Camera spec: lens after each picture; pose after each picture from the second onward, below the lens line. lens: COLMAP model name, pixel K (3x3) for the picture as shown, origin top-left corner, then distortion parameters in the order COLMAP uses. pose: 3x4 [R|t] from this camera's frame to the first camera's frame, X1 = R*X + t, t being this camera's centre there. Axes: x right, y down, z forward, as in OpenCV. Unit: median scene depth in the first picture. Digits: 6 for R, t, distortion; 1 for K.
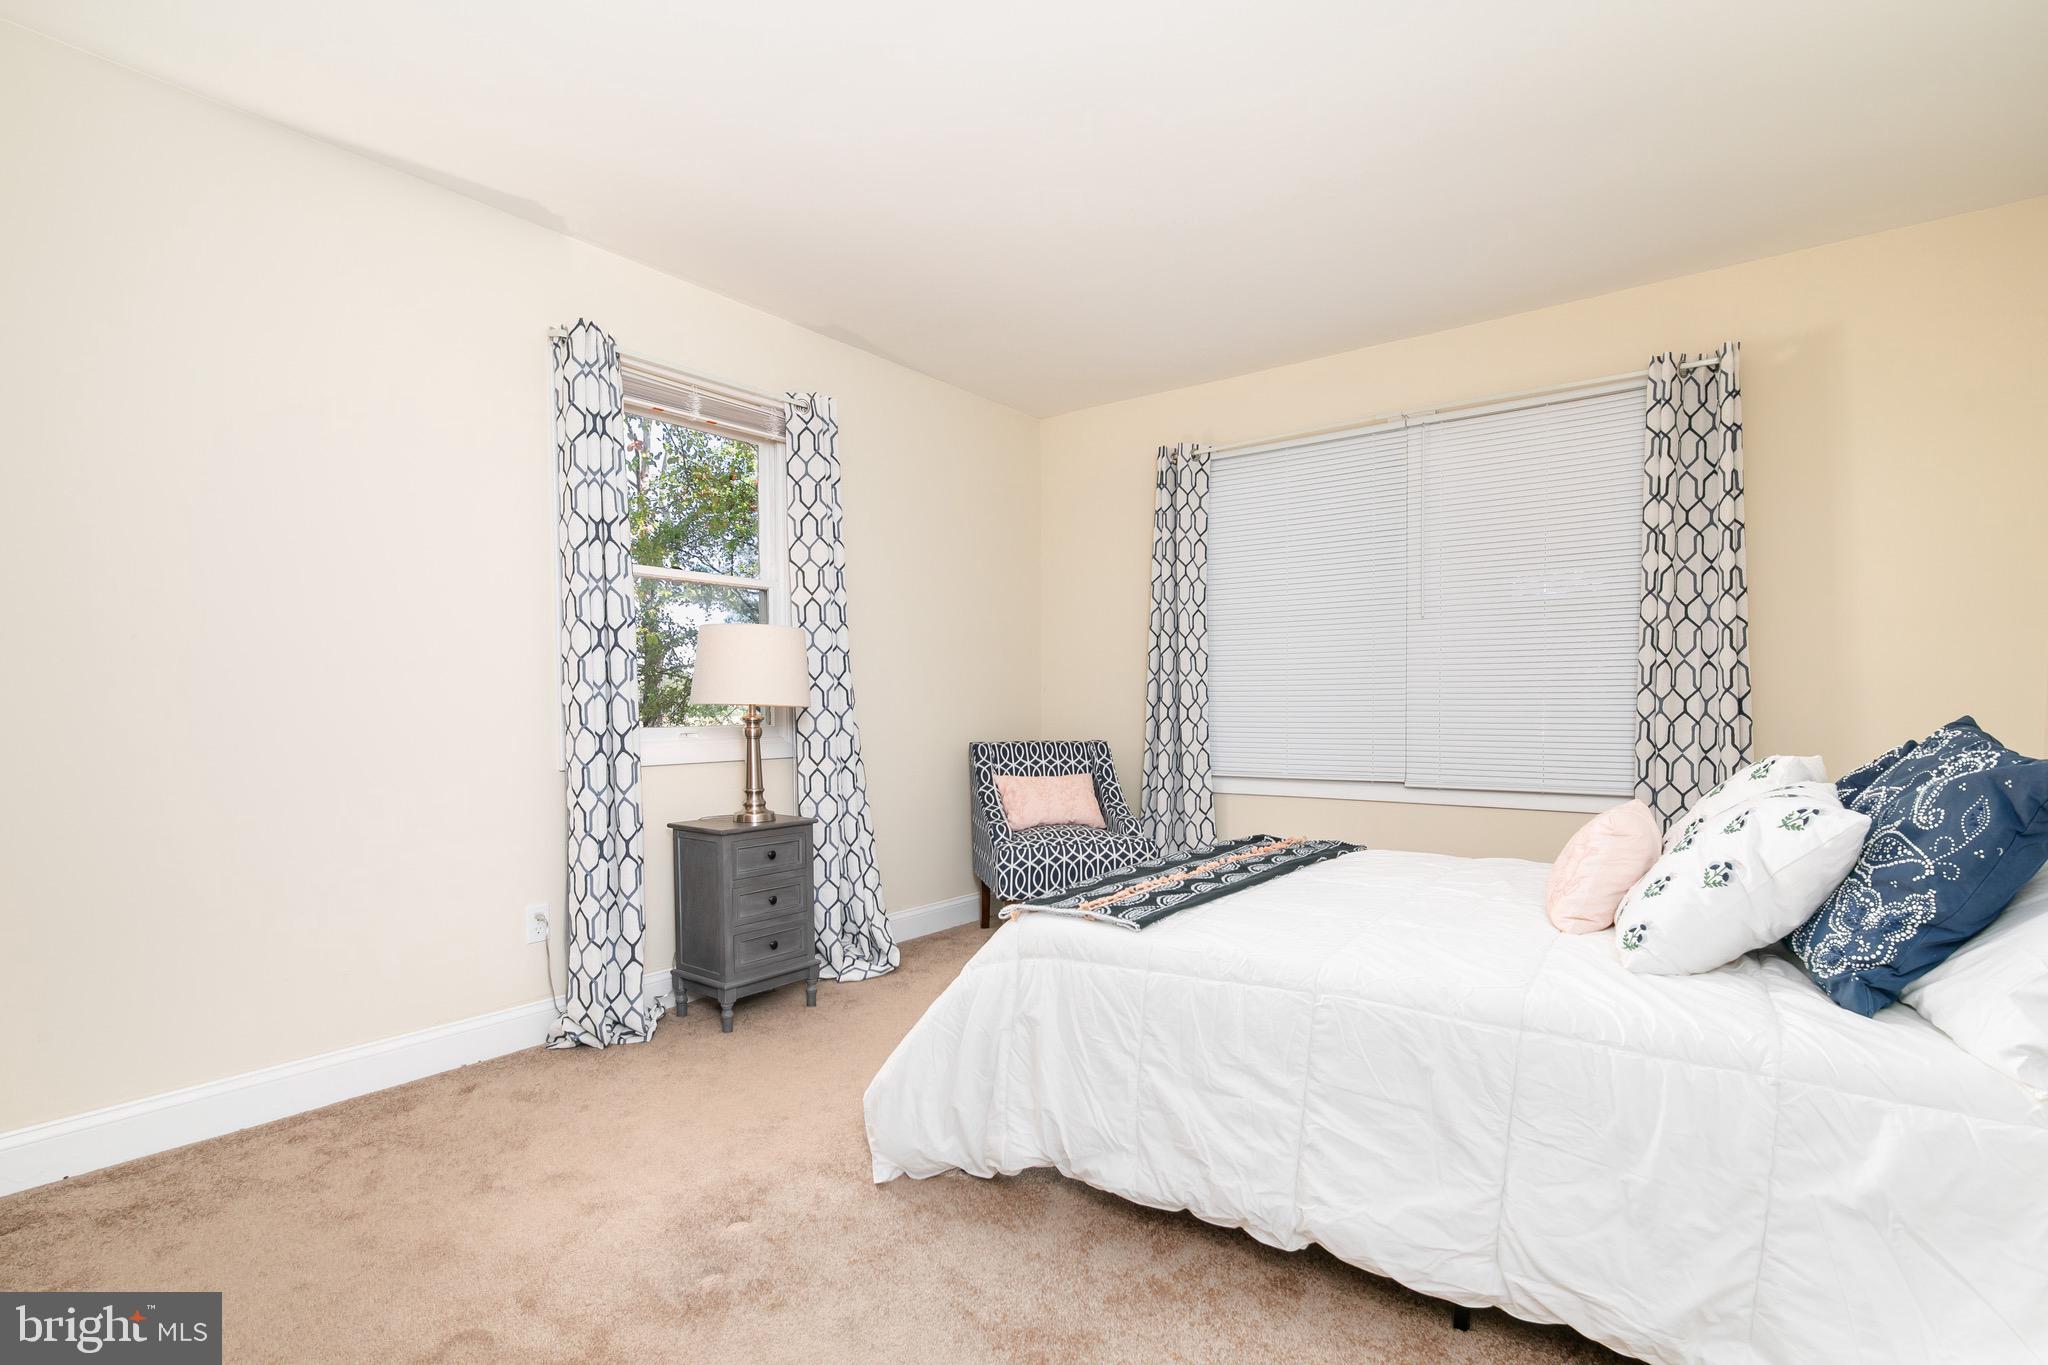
lens RADIAL K [[967.8, 0, 1038.9], [0, 967.8, 700.2], [0, 0, 1]] dist [-0.009853, -0.000005]
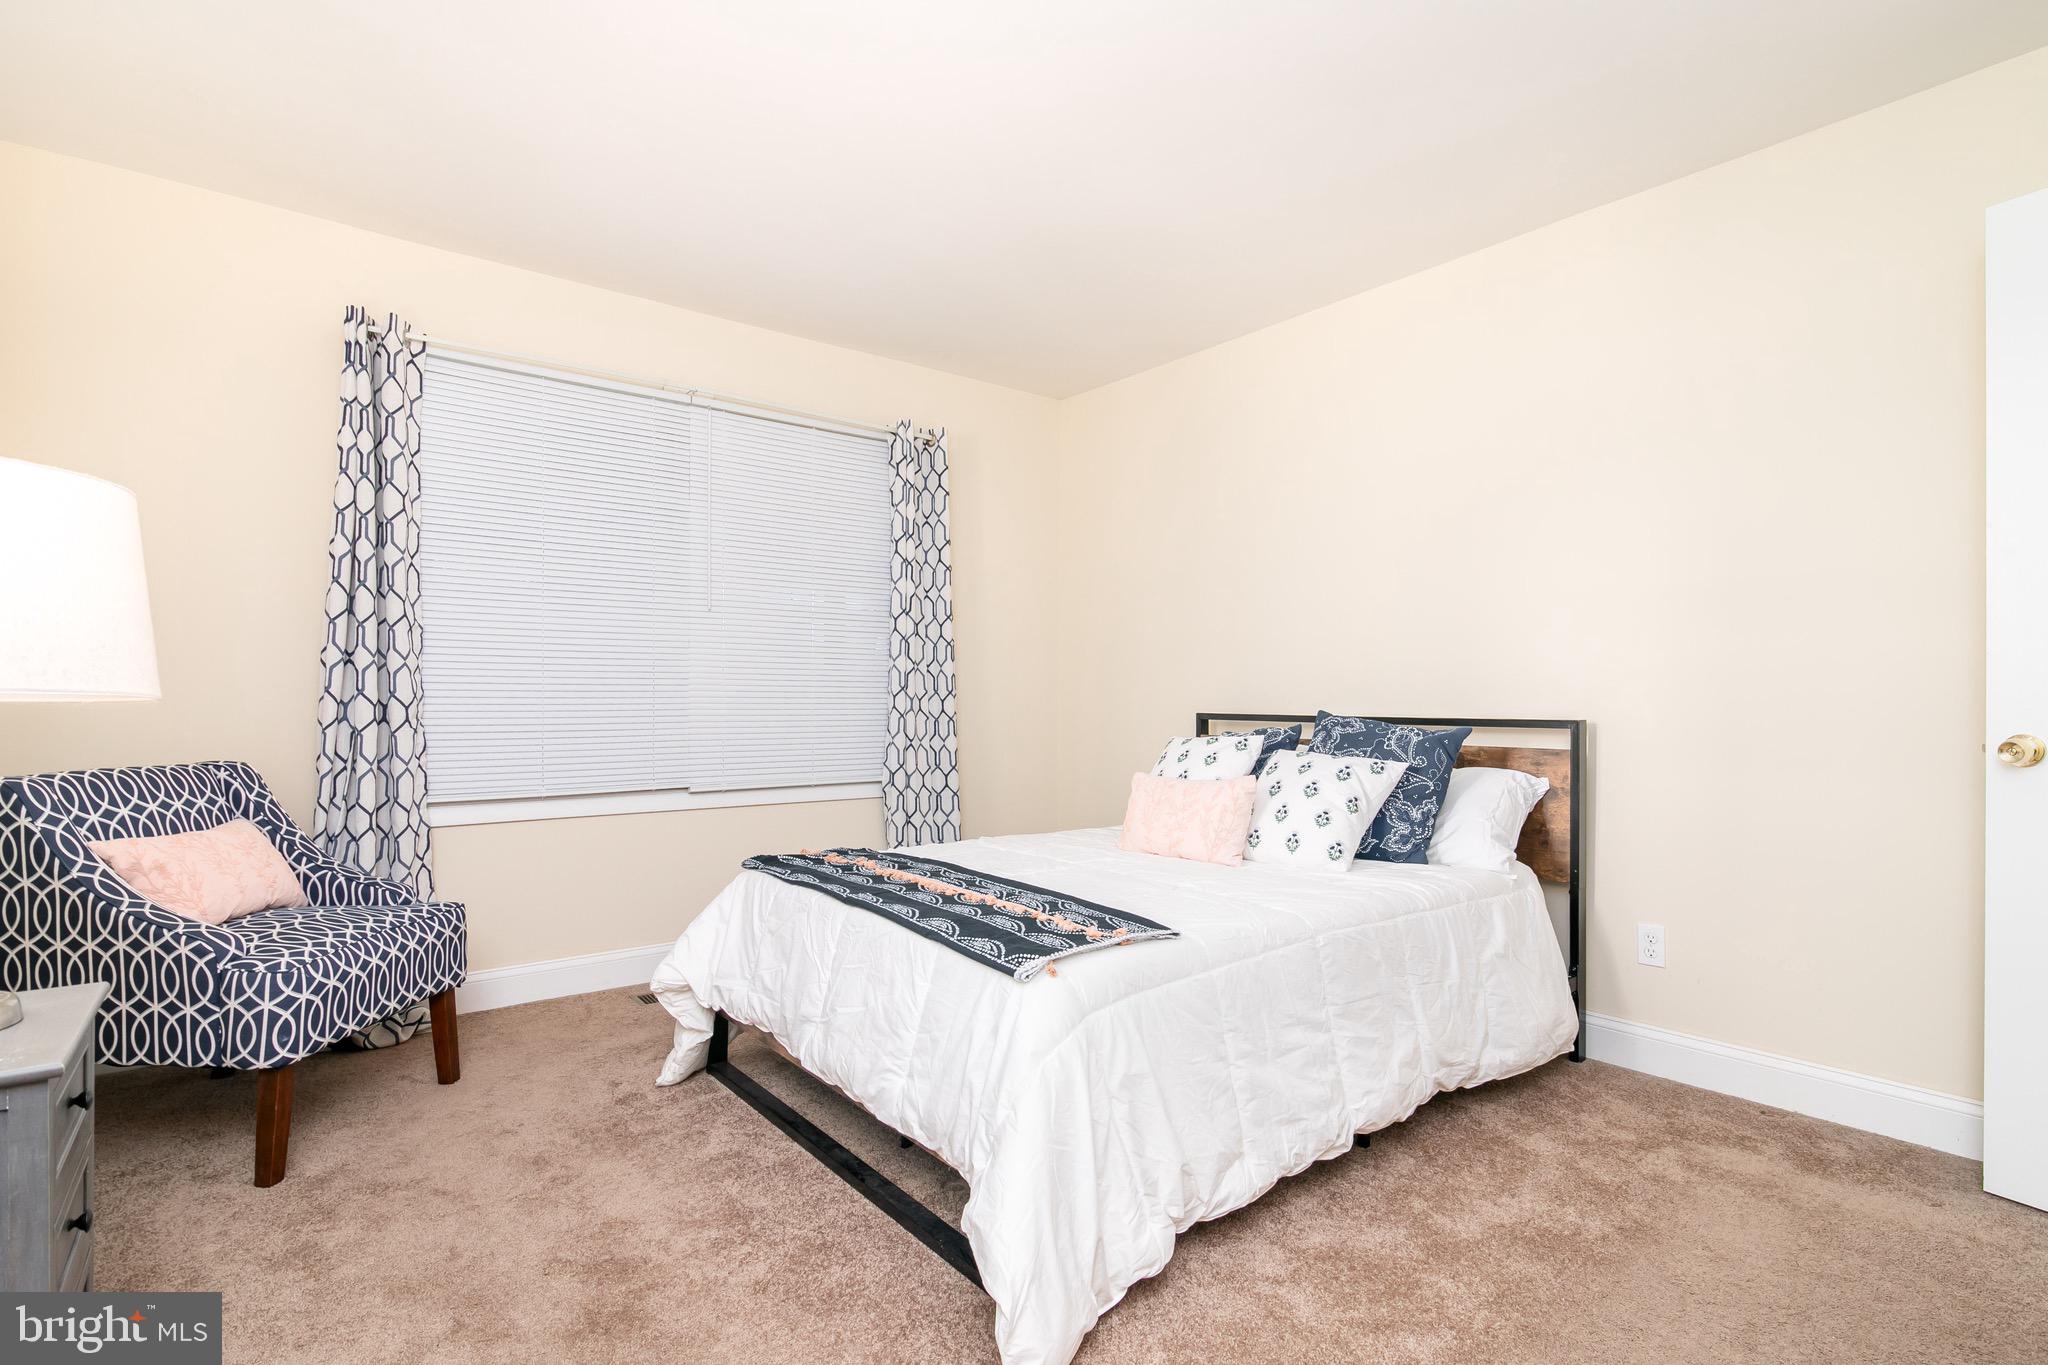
lens RADIAL K [[967.8, 0, 1034.2], [0, 967.8, 702.4], [0, 0, 1]] dist [-0.009853, -0.000005]
pose [[0.269642, 0.007366, 0.962932, -0.491040], [-0.005275, 0.999967, -0.006172, 0.008511], [-0.962946, -0.003415, 0.269672, 0.508962]]
